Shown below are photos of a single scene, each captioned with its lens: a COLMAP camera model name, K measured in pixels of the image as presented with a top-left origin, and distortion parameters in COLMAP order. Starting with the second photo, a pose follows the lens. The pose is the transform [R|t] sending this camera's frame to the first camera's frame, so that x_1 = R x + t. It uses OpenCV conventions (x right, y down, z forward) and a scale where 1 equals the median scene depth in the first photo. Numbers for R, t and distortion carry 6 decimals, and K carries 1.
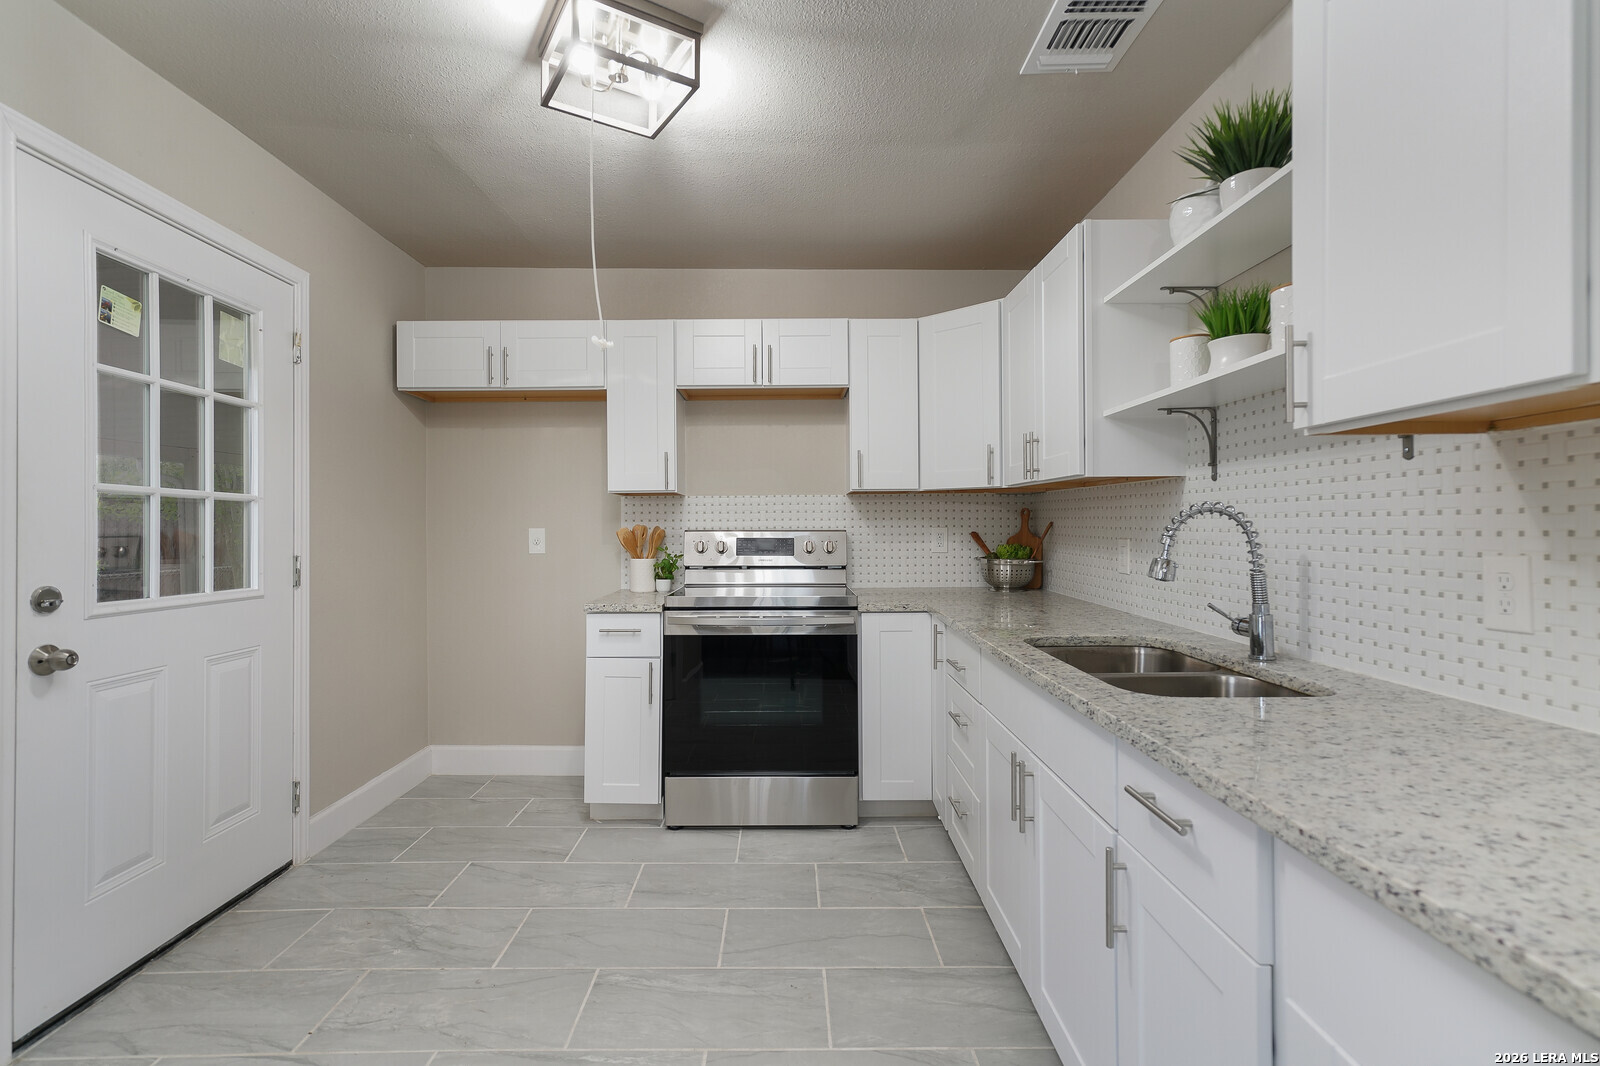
lens RADIAL K [[739.8, 0, 800.0], [0, 739.8, 533.0], [0, 0, 1]] dist [0.001566, 0.000157]
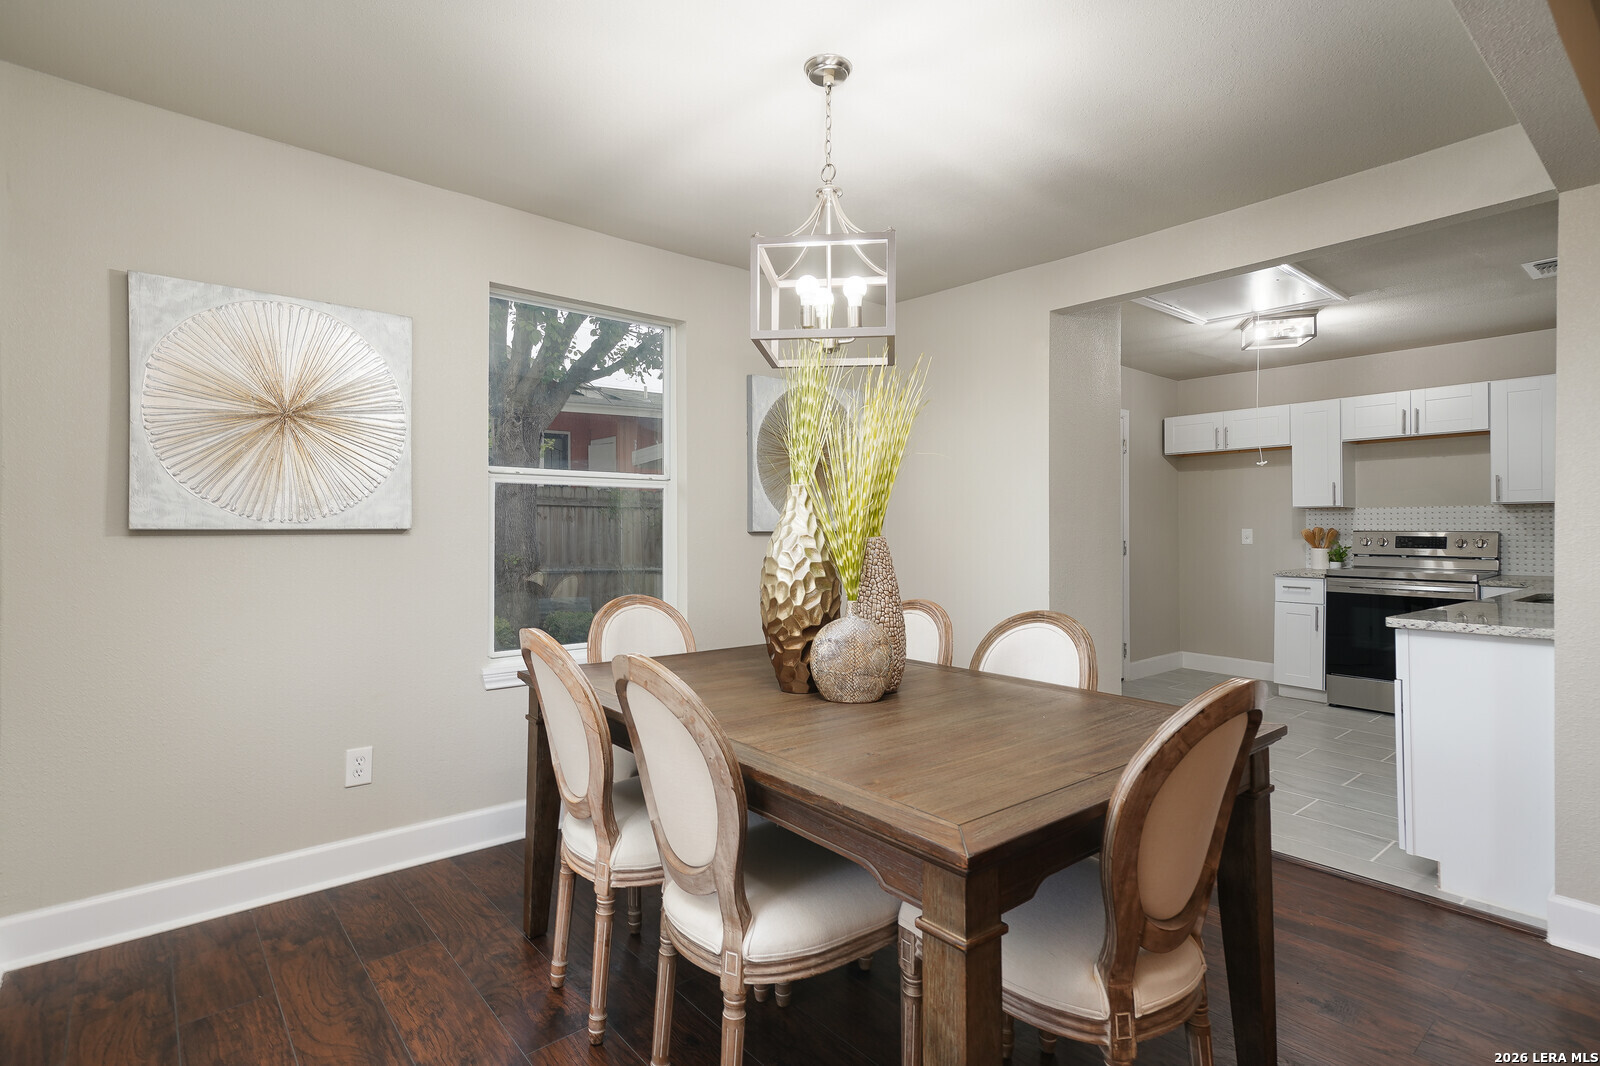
lens RADIAL K [[784.2, 0, 800.0], [0, 784.2, 505.4], [0, 0, 1]] dist [0.044099, 0.000272]
pose [[0.634240, -0.017101, -0.772947, 0.416950], [-0.012944, 0.999380, -0.032732, 0.013614], [0.773028, 0.030765, 0.633626, -0.977889]]
